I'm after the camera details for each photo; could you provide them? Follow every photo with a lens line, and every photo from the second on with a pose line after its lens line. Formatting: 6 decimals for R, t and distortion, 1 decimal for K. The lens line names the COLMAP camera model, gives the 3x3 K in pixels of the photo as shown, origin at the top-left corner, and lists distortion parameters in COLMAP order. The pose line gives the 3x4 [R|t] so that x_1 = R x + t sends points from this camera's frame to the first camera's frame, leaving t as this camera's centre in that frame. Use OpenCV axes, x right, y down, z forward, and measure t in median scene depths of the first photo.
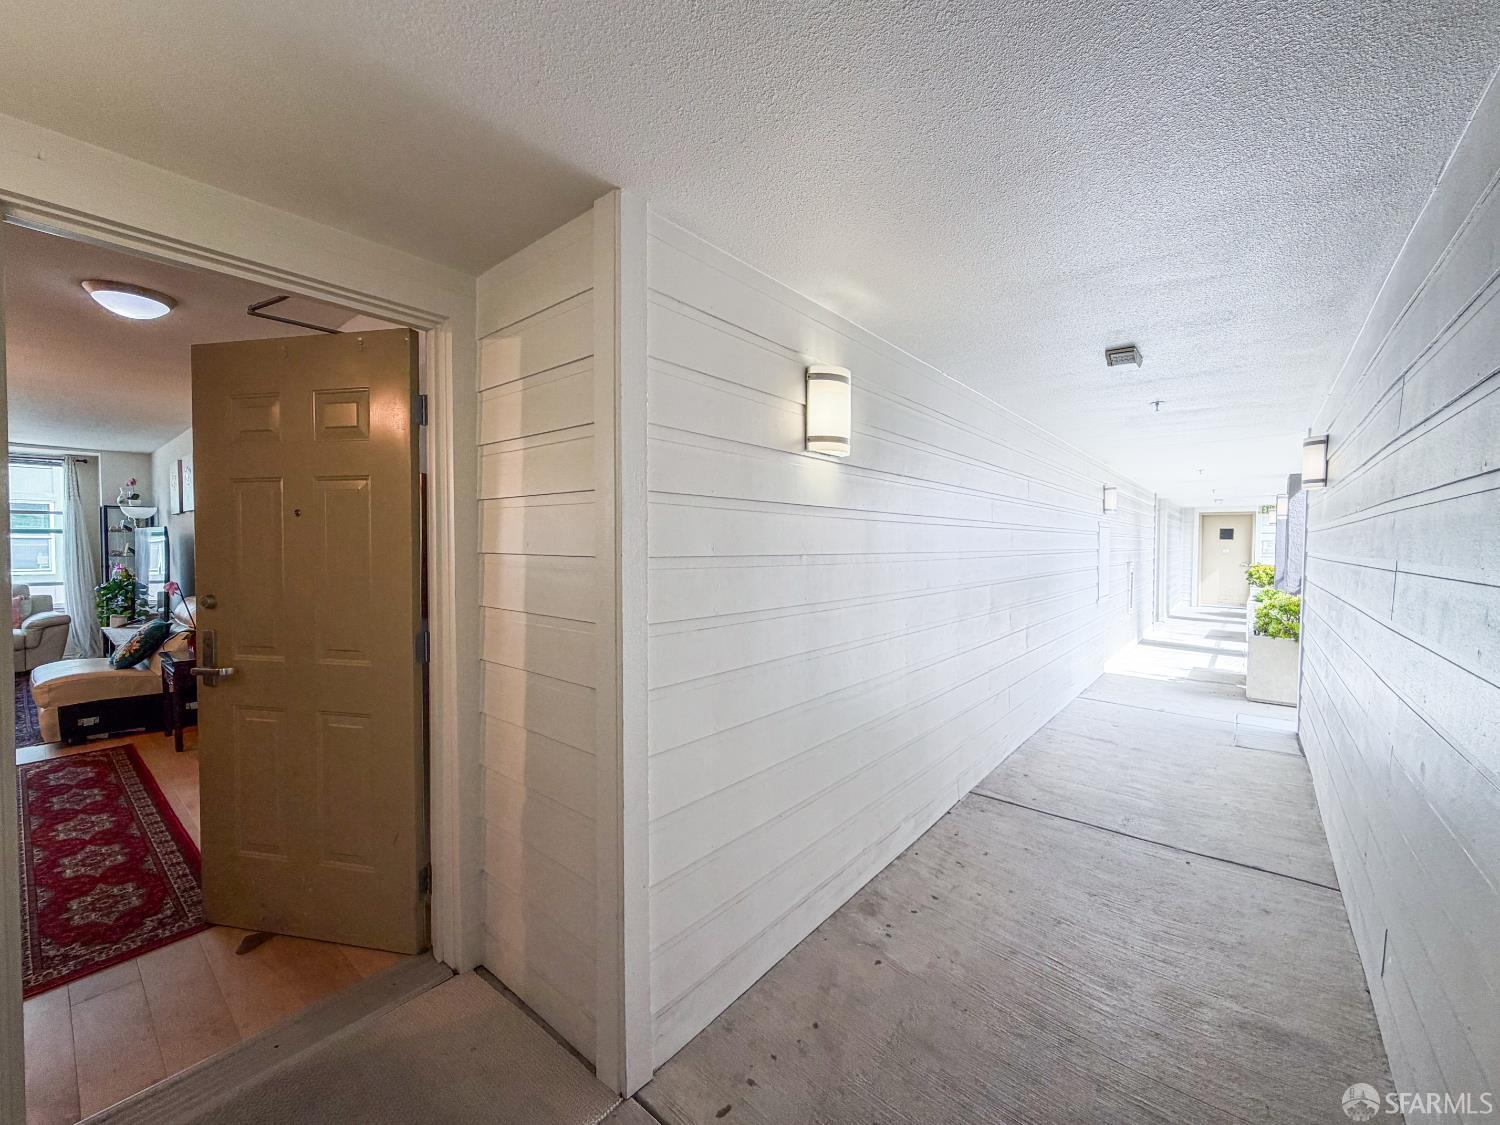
lens RADIAL K [[608.3, 0, 749.5], [0, 608.3, 554.2], [0, 0, 1]] dist [0.001199, 0.000256]
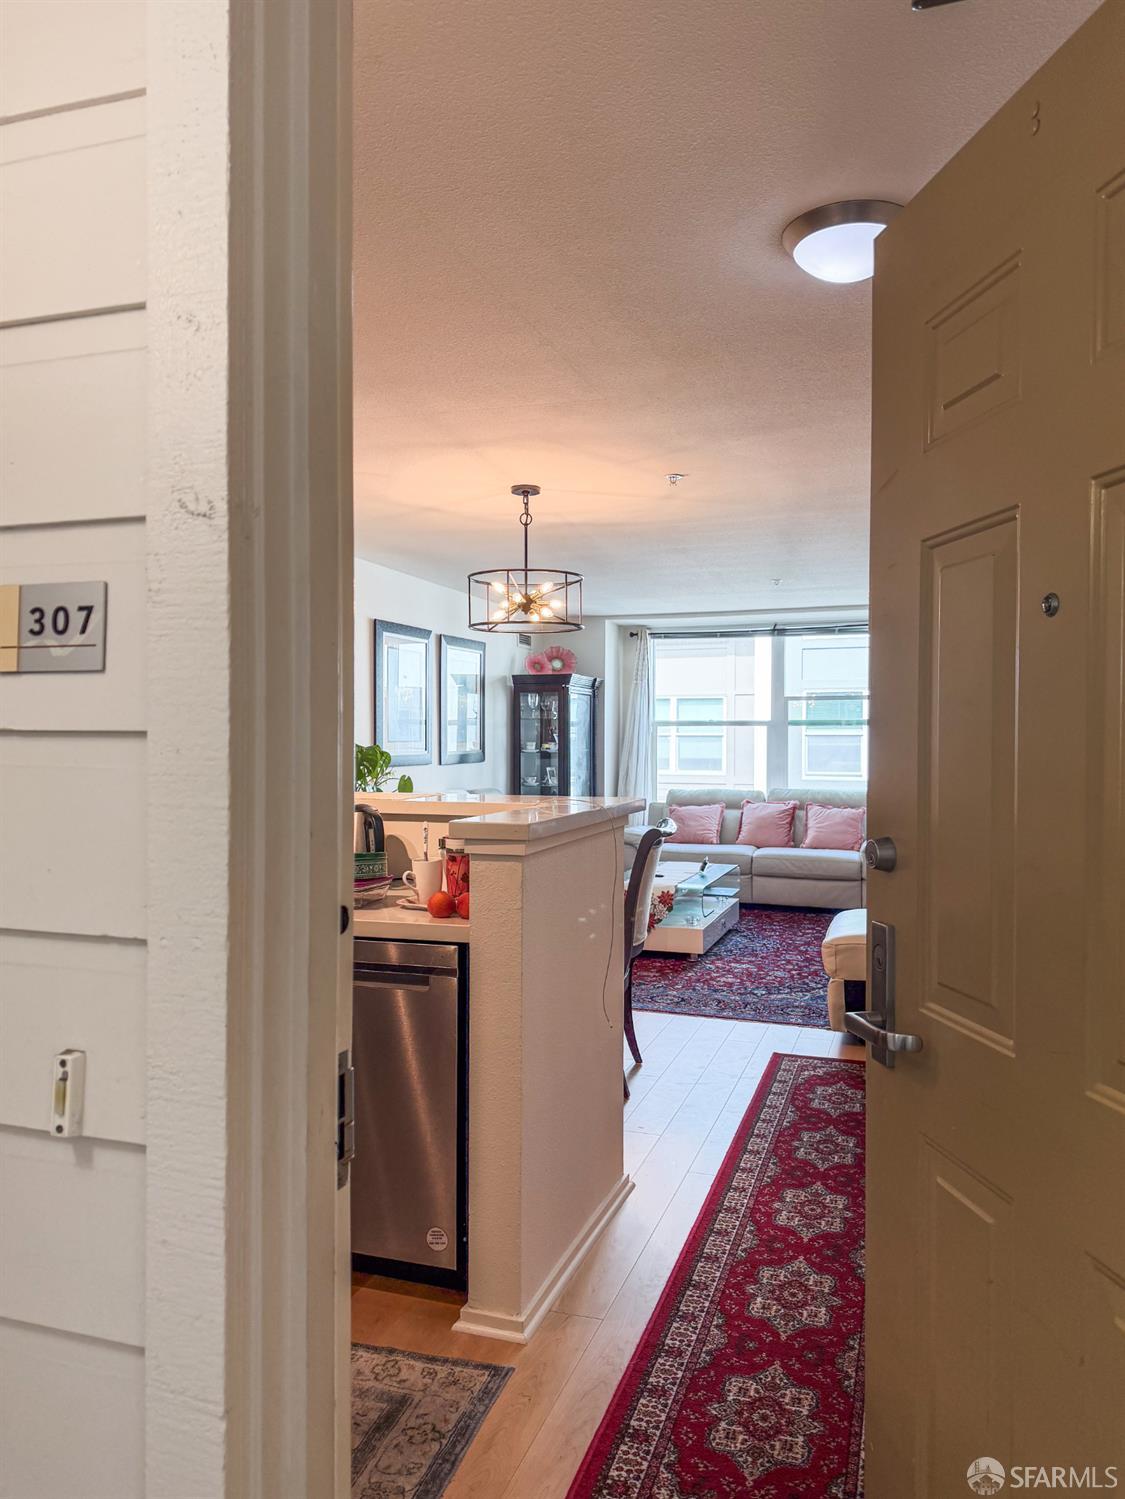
lens RADIAL K [[1070.3, 0, 563.1], [0, 1070.3, 748.8], [0, 0, 1]] dist [0.006816, -0.005180]
pose [[0.355931, 0.007825, -0.934480, -0.106531], [-0.022393, 0.999749, -0.000158, 0.004684], [0.934244, 0.020982, 0.356017, 0.194695]]
